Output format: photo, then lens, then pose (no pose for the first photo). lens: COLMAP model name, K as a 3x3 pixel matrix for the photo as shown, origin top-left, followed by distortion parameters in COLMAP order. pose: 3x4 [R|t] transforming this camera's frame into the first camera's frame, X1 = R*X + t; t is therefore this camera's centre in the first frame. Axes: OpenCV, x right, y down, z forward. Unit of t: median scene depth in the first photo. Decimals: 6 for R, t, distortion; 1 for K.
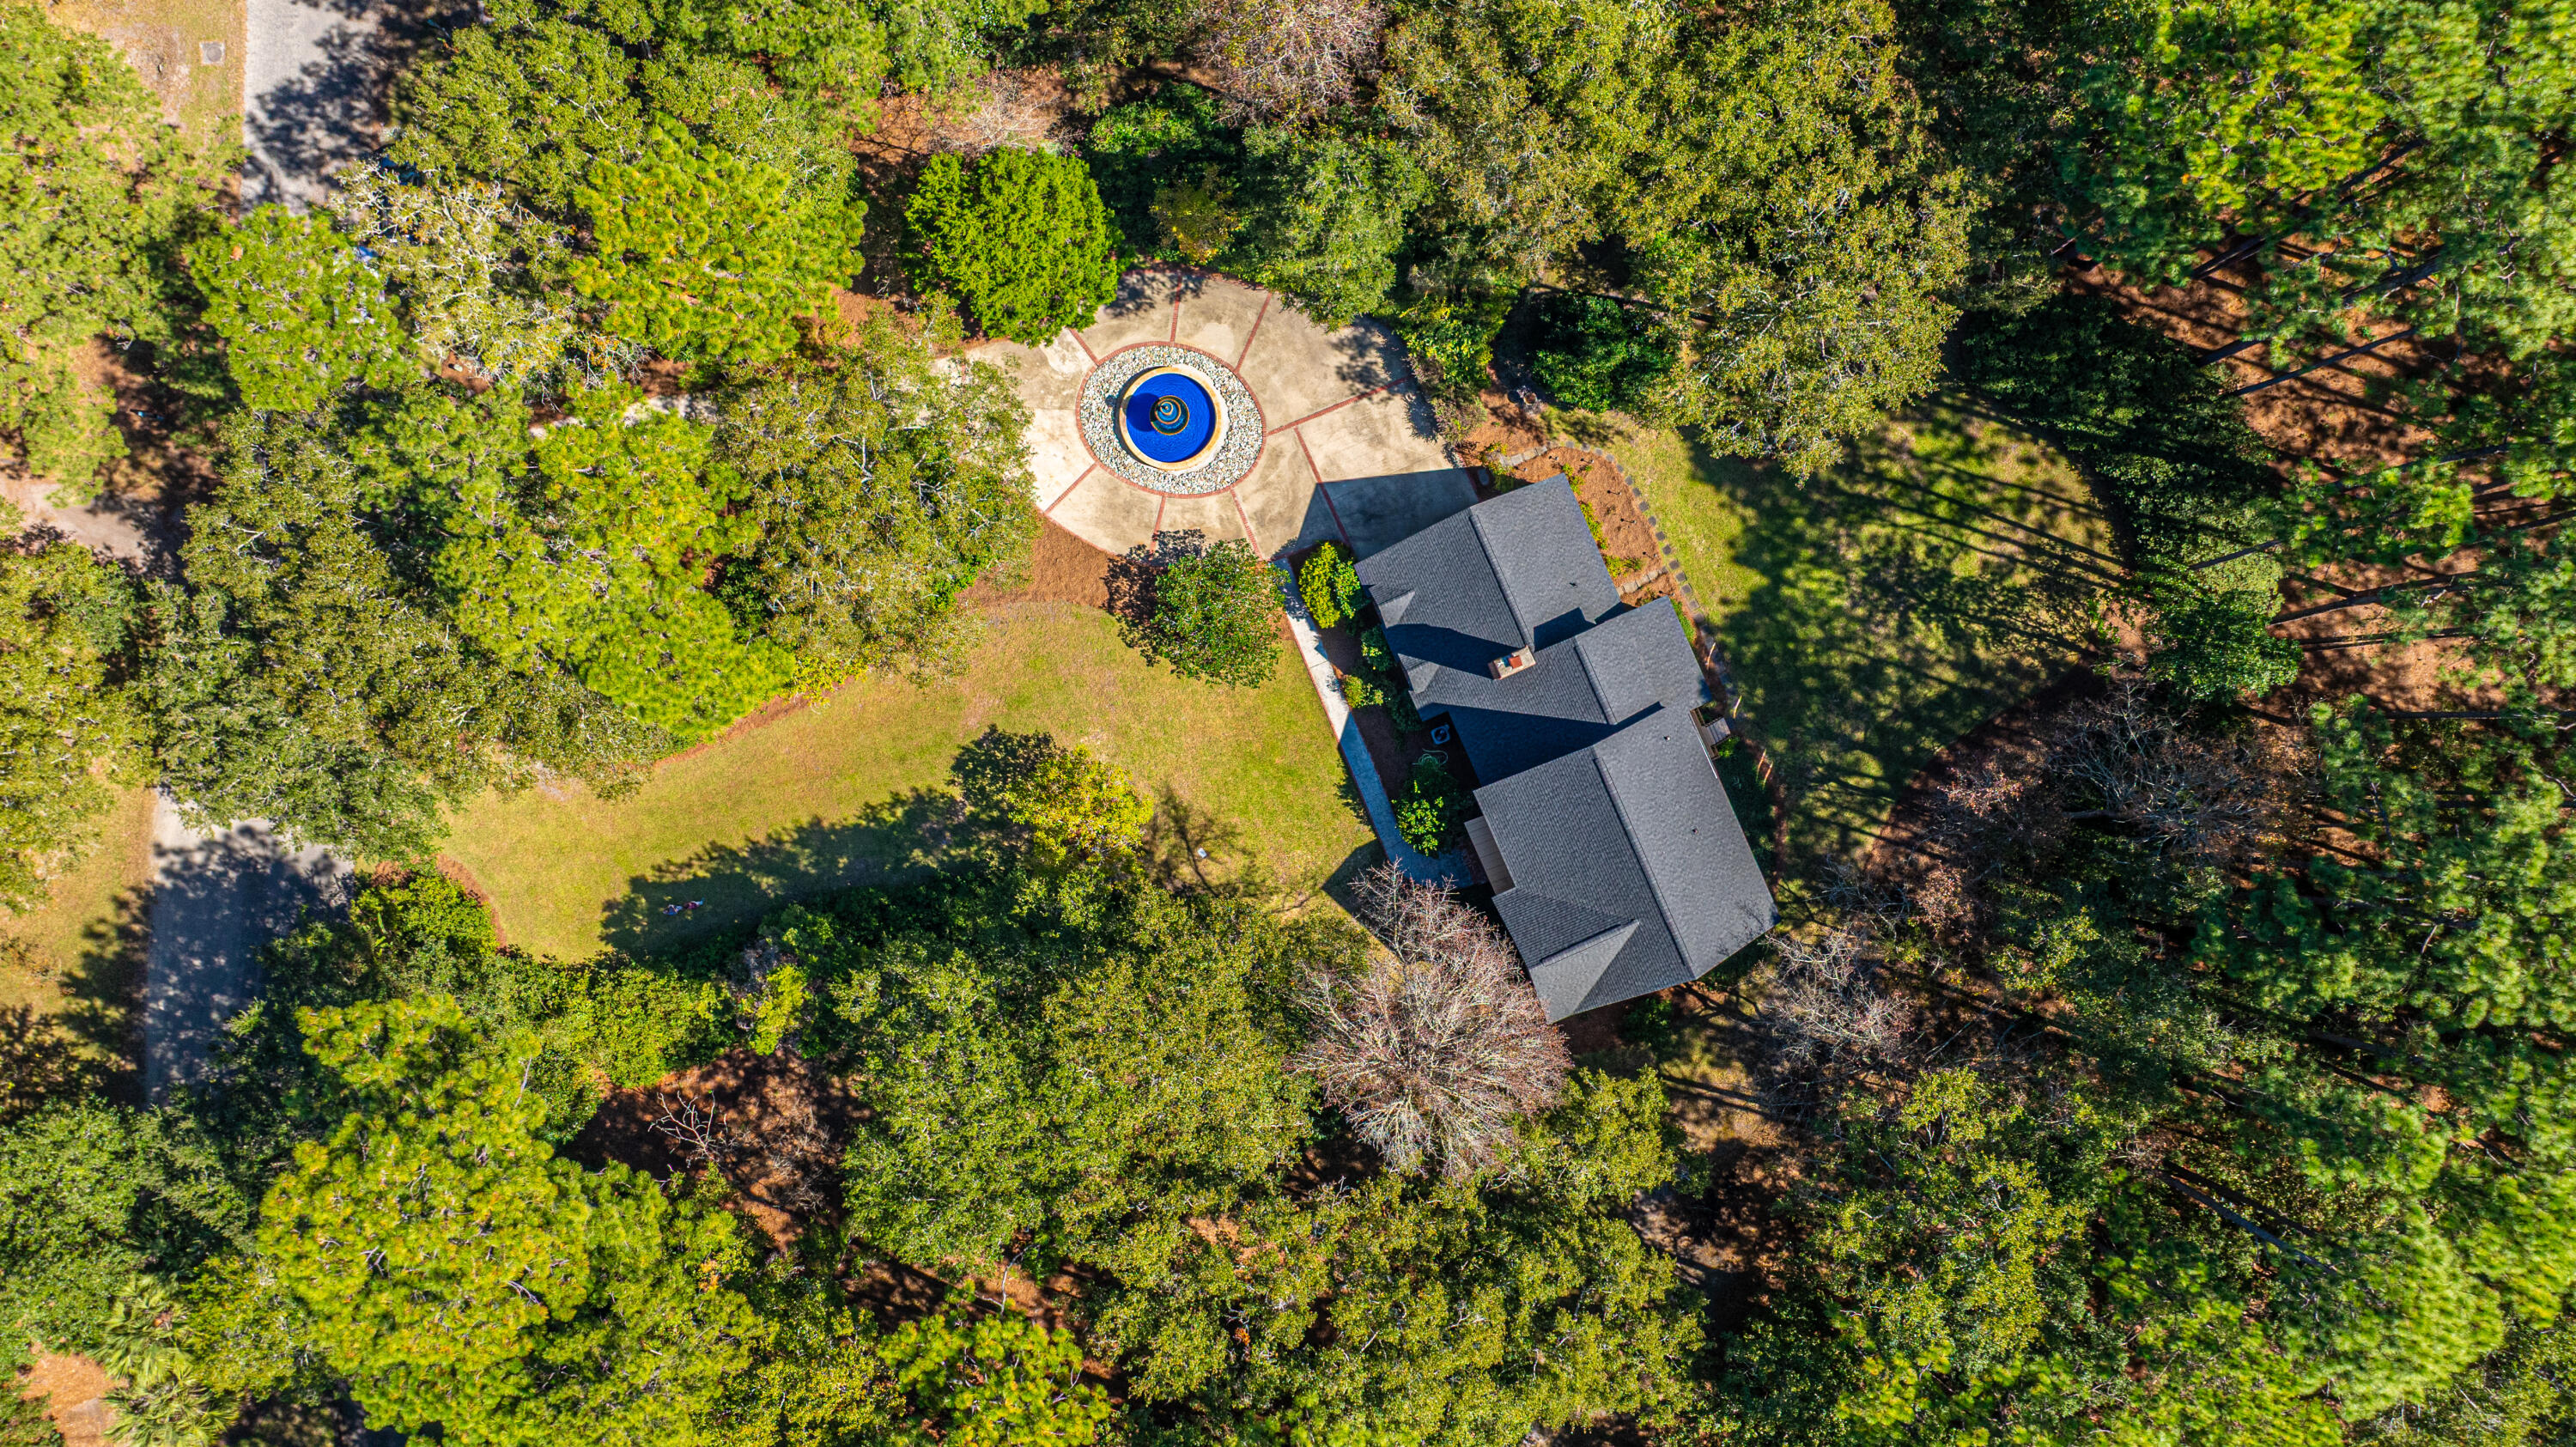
lens RADIAL K [[1763.9, 0, 1288.0], [0, 1763.9, 723.5], [0, 0, 1]] dist [-0.005726, 0.001501]
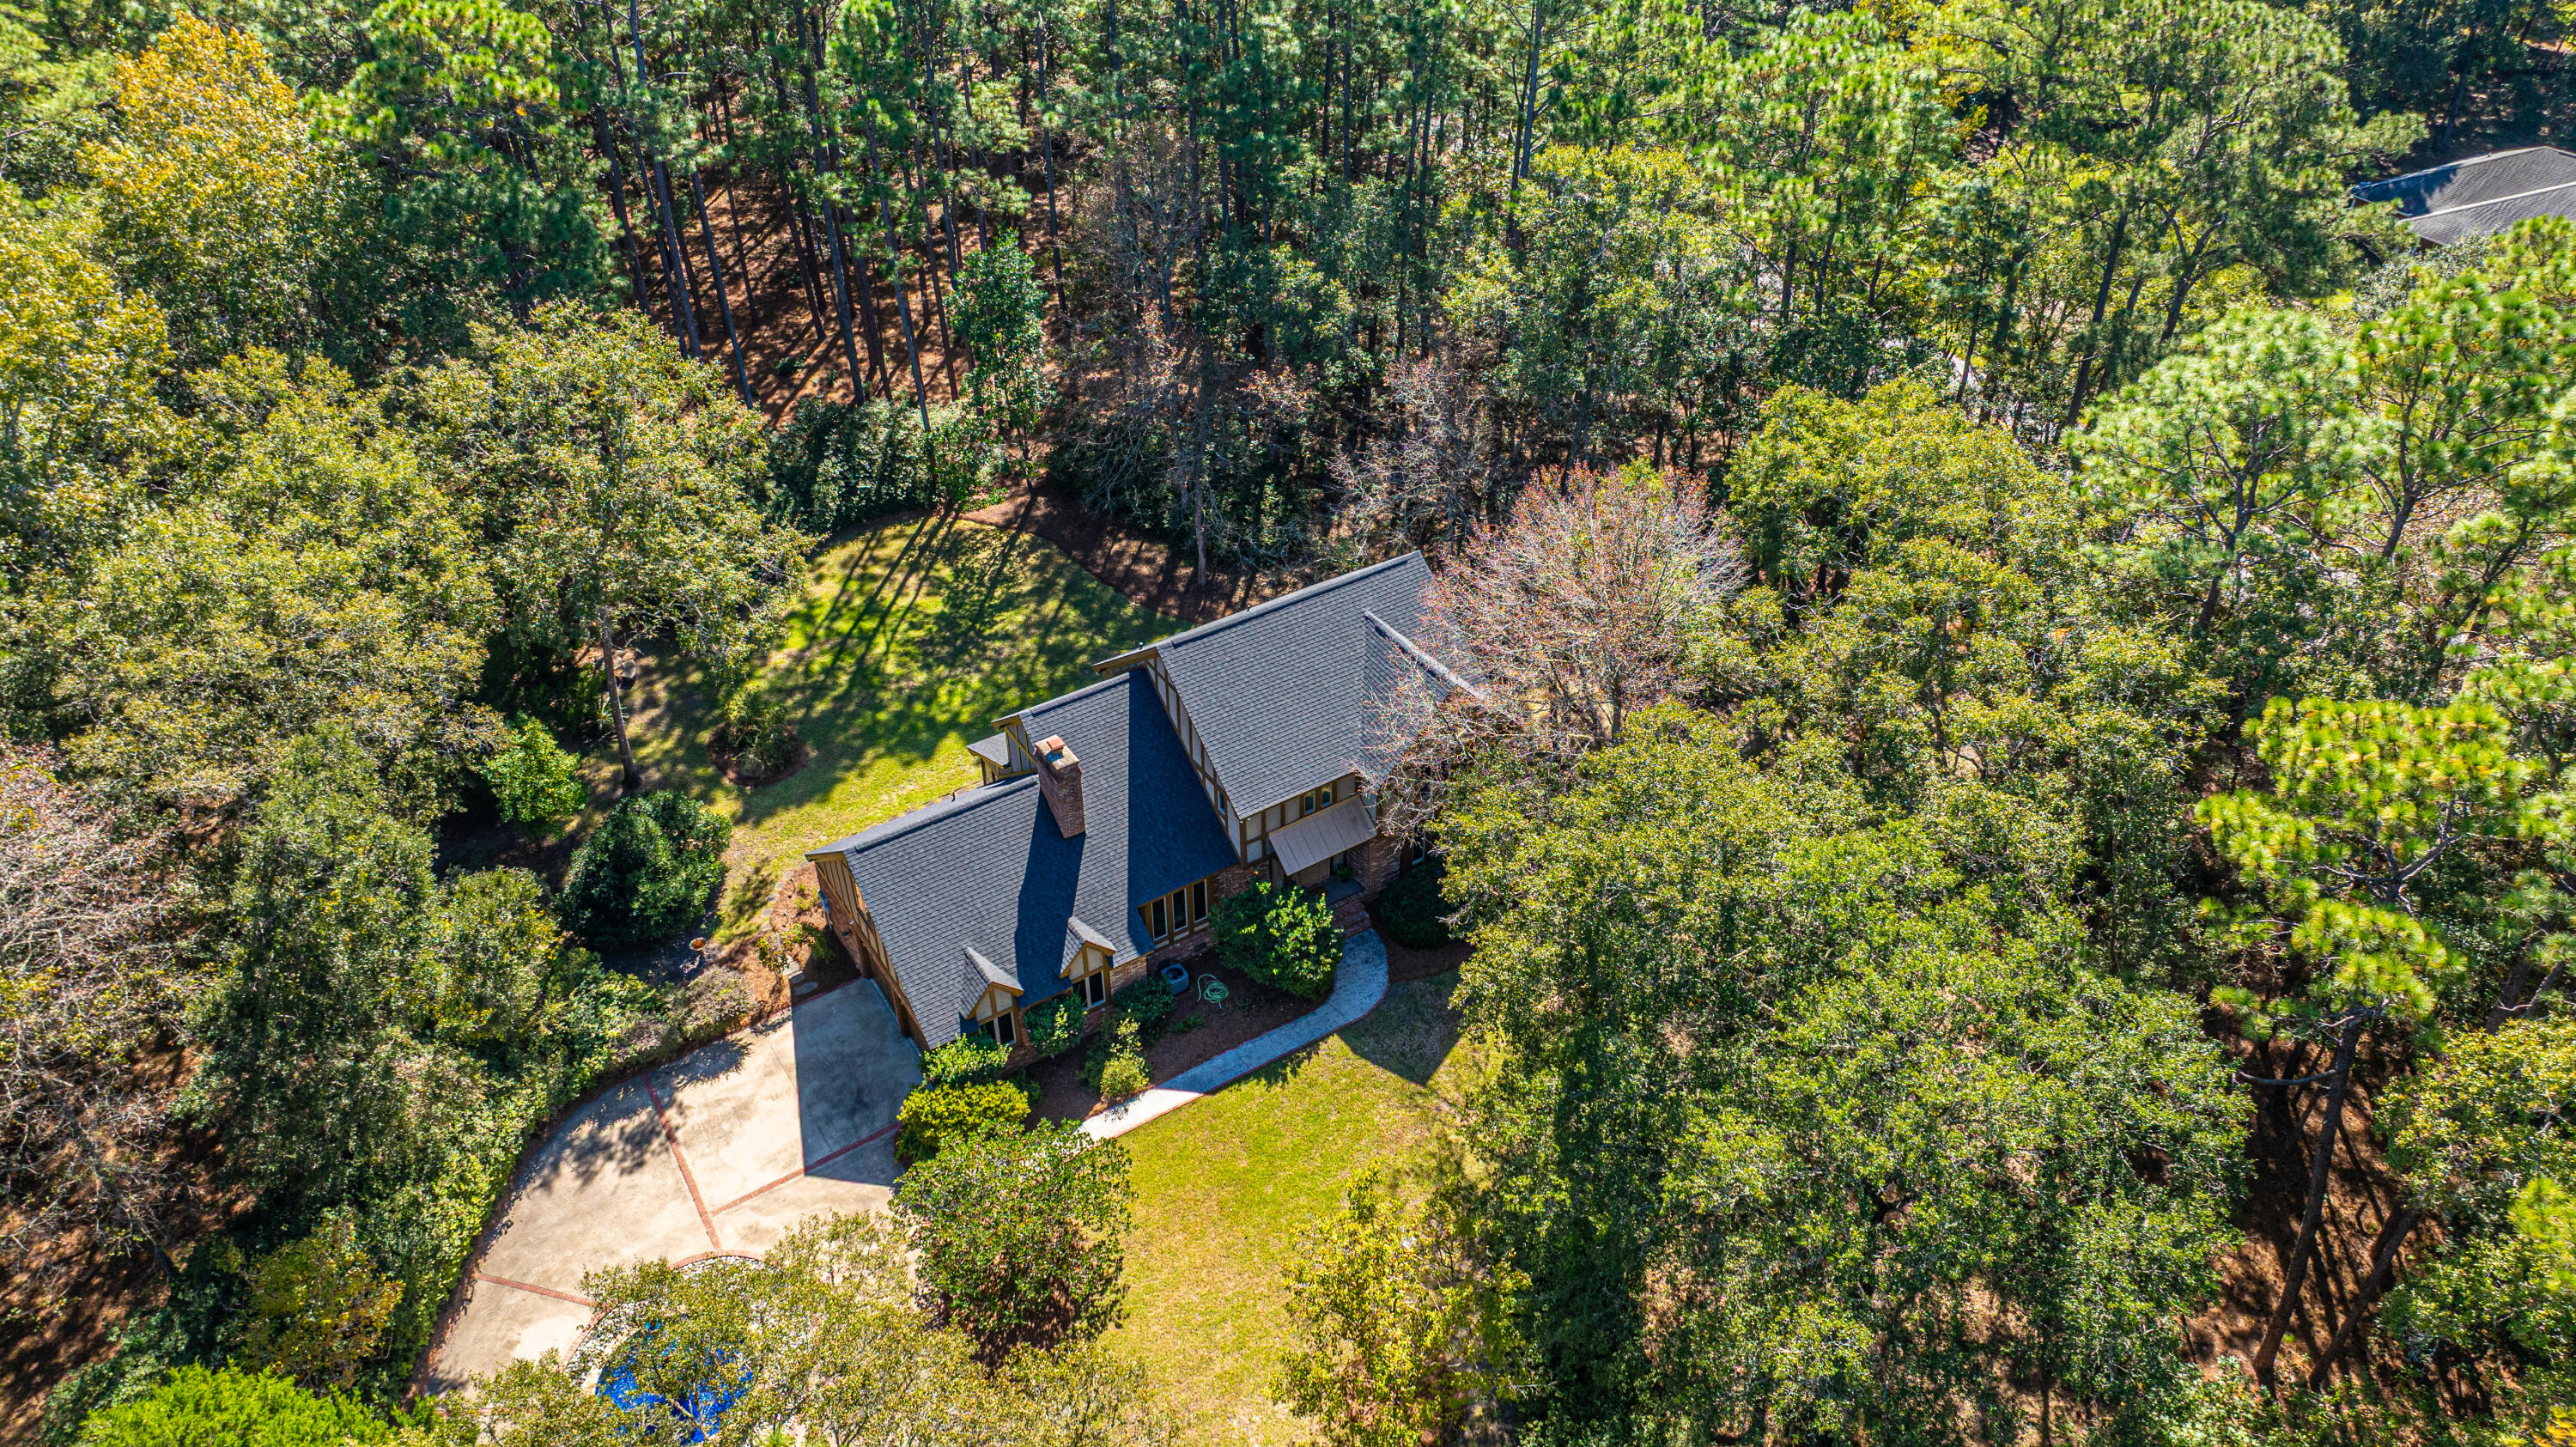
lens RADIAL K [[1763.9, 0, 1288.0], [0, 1763.9, 723.5], [0, 0, 1]] dist [-0.005726, 0.001501]
pose [[-0.166583, -0.598514, 0.783602, -0.406496], [0.985766, -0.119396, 0.118366, -0.022429], [0.022715, 0.792165, 0.609884, 0.491357]]
